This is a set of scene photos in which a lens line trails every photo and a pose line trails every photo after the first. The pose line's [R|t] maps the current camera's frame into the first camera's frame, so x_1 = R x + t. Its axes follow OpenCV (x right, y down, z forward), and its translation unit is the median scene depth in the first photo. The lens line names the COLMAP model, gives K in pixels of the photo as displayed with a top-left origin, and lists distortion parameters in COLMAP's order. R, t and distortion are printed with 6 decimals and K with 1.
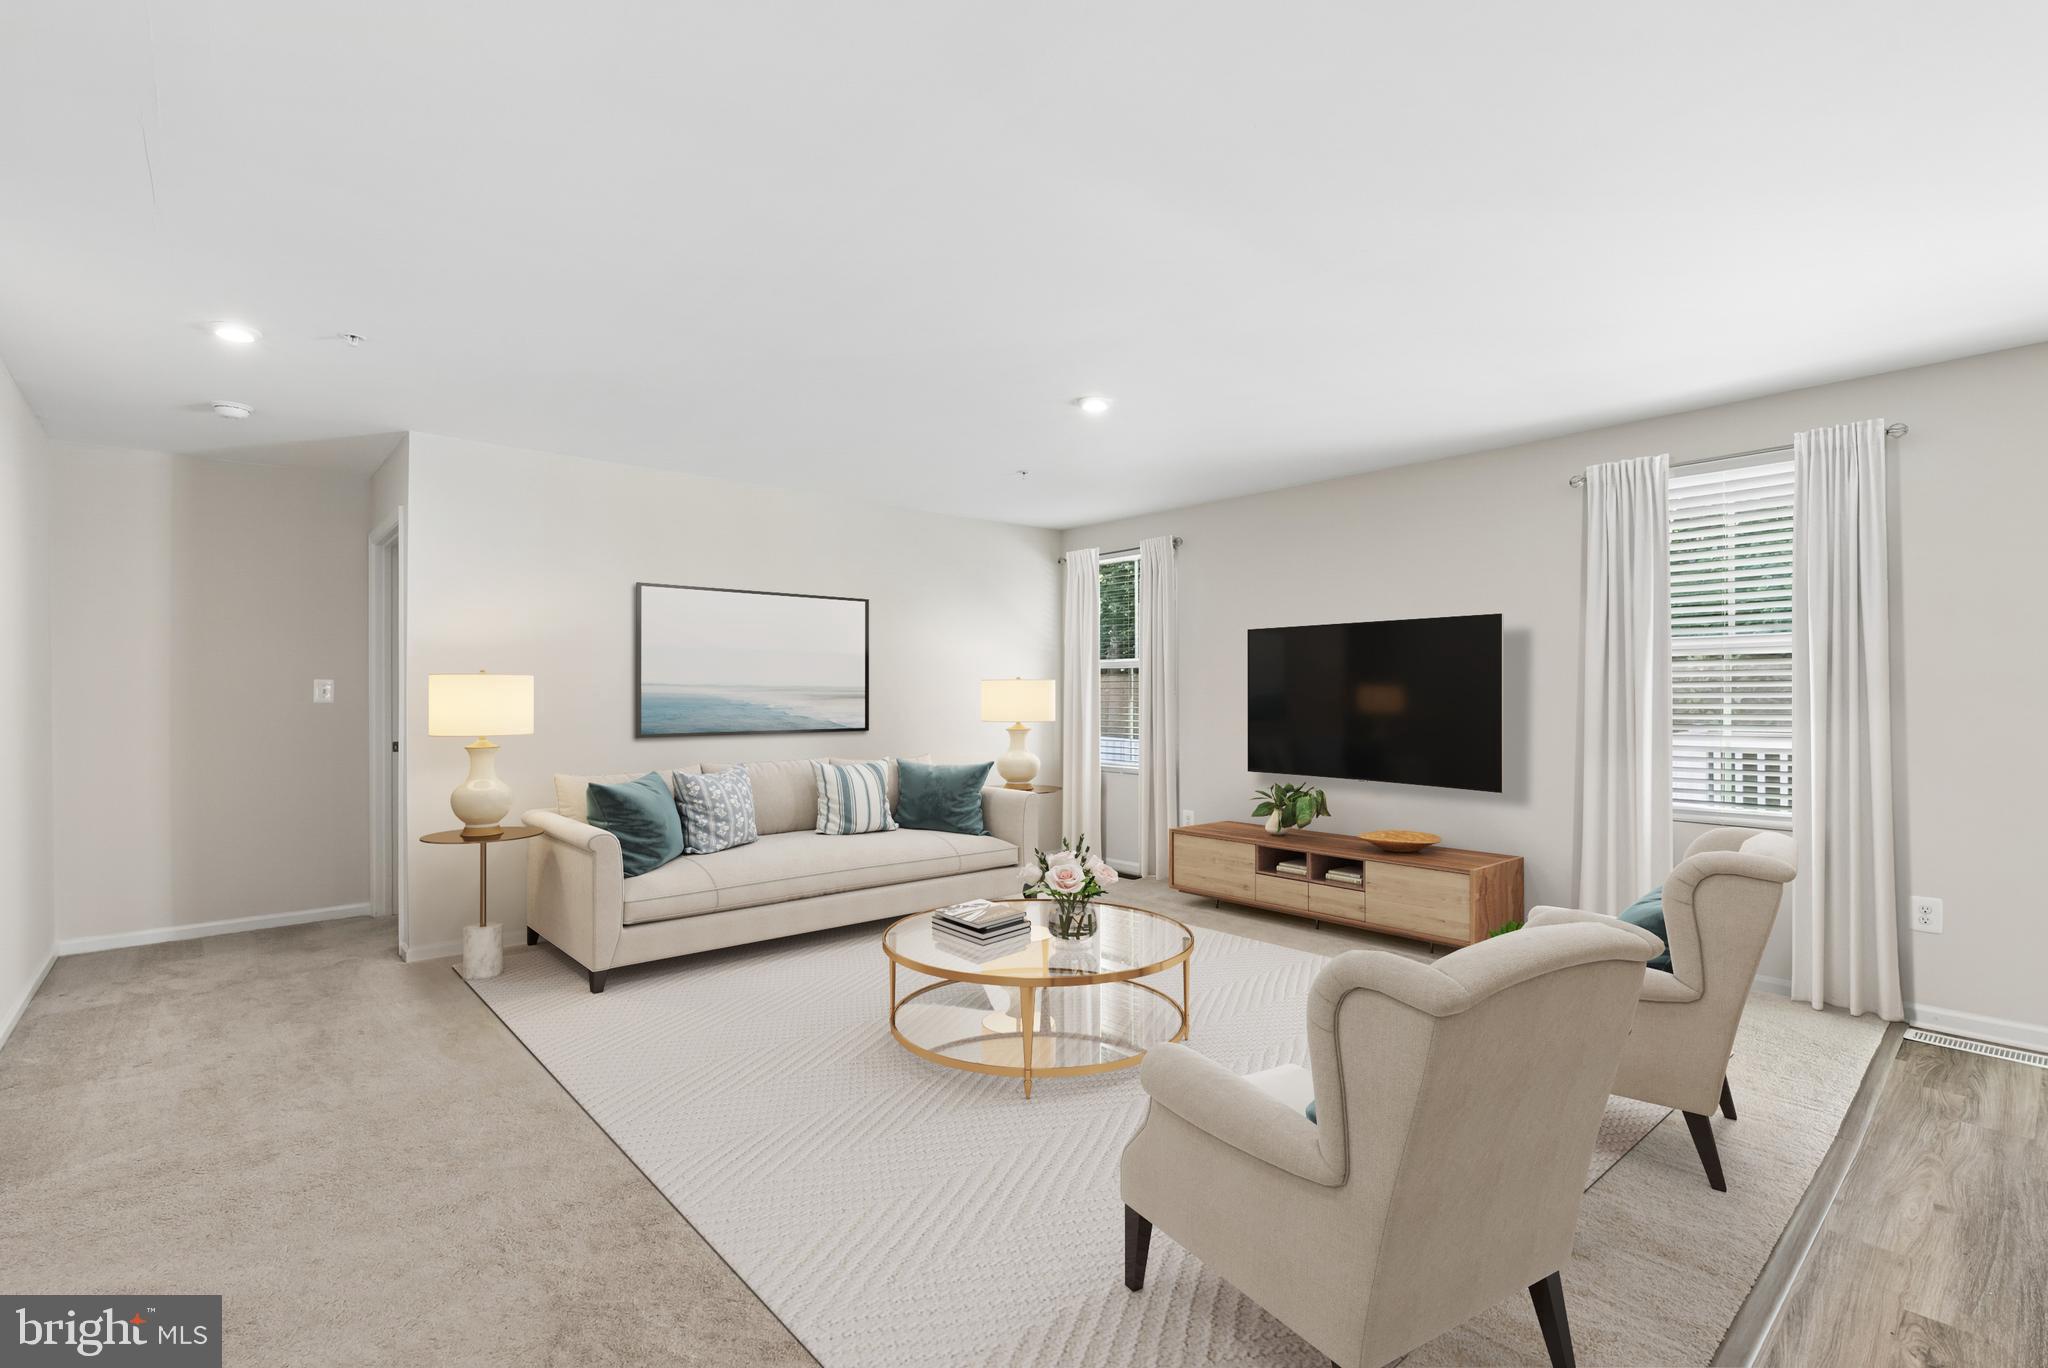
lens RADIAL K [[932.9, 0, 974.1], [0, 932.9, 704.3], [0, 0, 1]] dist [-0.011293, 0.000015]
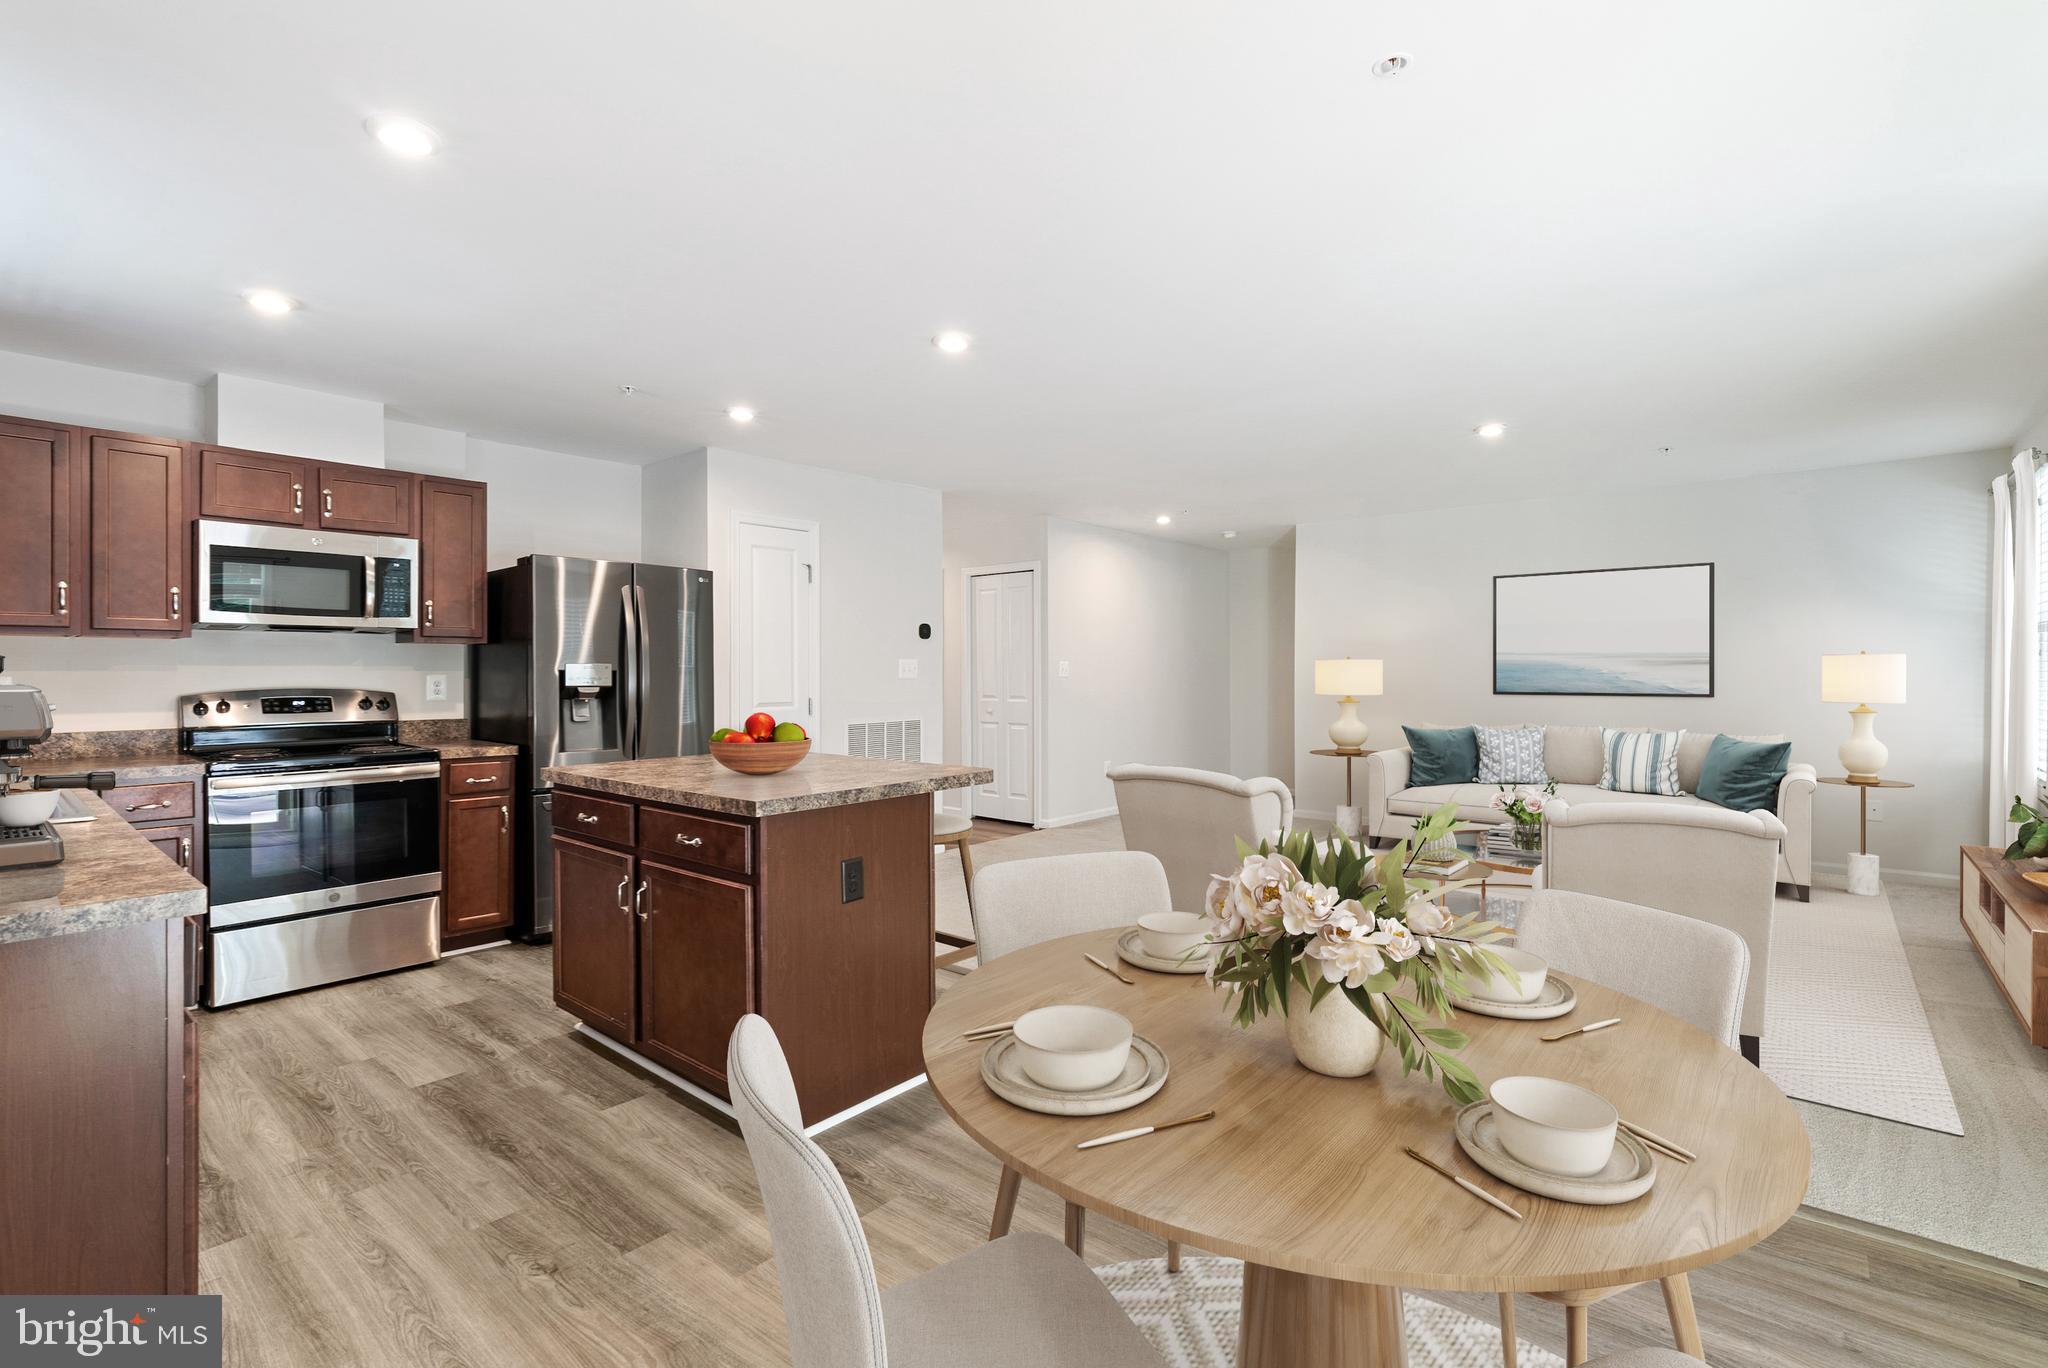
lens RADIAL K [[932.9, 0, 1024.9], [0, 932.9, 670.2], [0, 0, 1]] dist [-0.011293, 0.000015]
pose [[0.189126, 0.005980, -0.981935, 1.396331], [0.006567, 0.999951, 0.007355, -0.023558], [0.981931, -0.007839, 0.189077, 0.210703]]
